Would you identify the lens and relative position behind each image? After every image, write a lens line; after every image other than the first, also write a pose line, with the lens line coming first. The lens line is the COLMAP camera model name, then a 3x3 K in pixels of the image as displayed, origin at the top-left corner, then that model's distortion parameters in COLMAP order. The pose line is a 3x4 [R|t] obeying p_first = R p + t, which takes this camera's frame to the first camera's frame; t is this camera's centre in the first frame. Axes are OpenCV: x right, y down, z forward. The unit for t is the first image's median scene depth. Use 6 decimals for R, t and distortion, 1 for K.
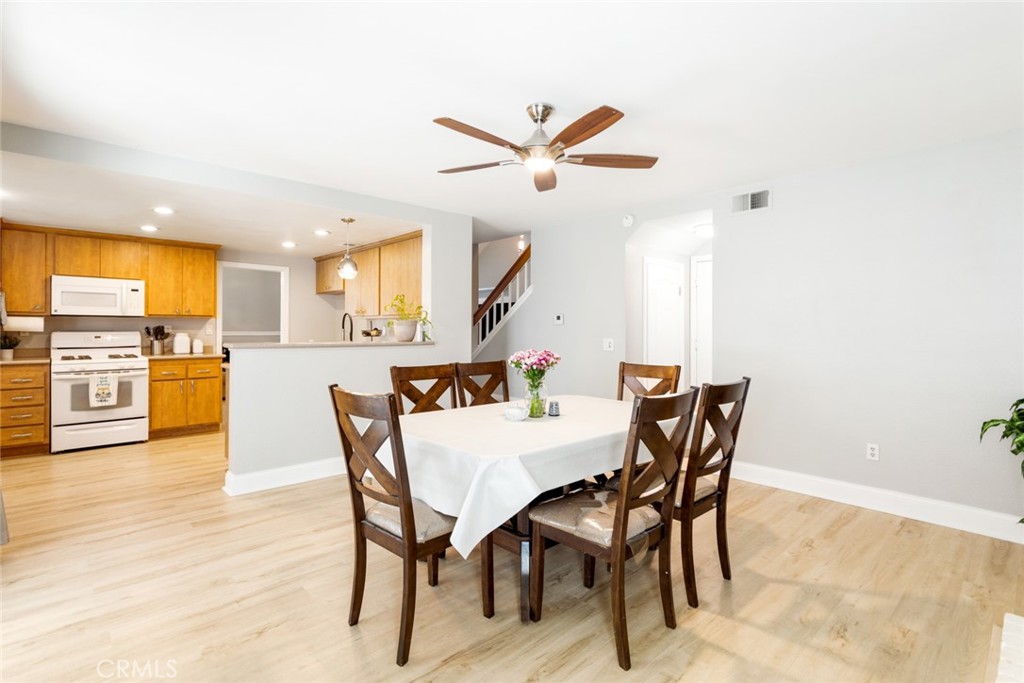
lens RADIAL K [[485.4, 0, 507.4], [0, 485.4, 321.3], [0, 0, 1]] dist [-0.001754, 0.000076]
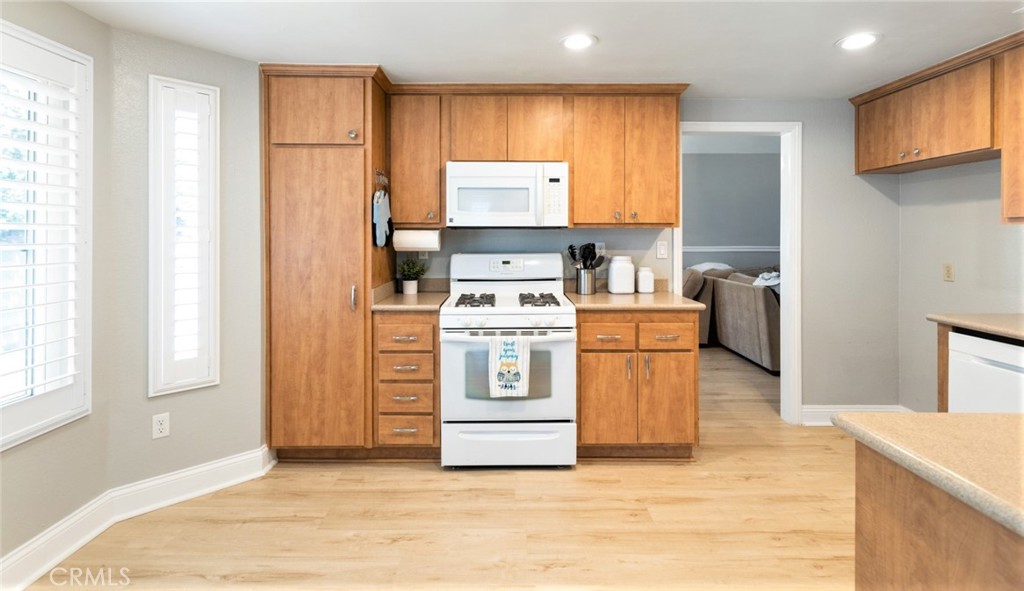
lens RADIAL K [[517.1, 0, 513.7], [0, 517.1, 295.9], [0, 0, 1]] dist [0.024834, 0.000072]
pose [[0.745135, 0.072549, -0.662955, -0.411981], [0.013688, 0.992192, 0.123964, -0.006521], [0.666773, -0.101444, 0.738325, 0.532772]]
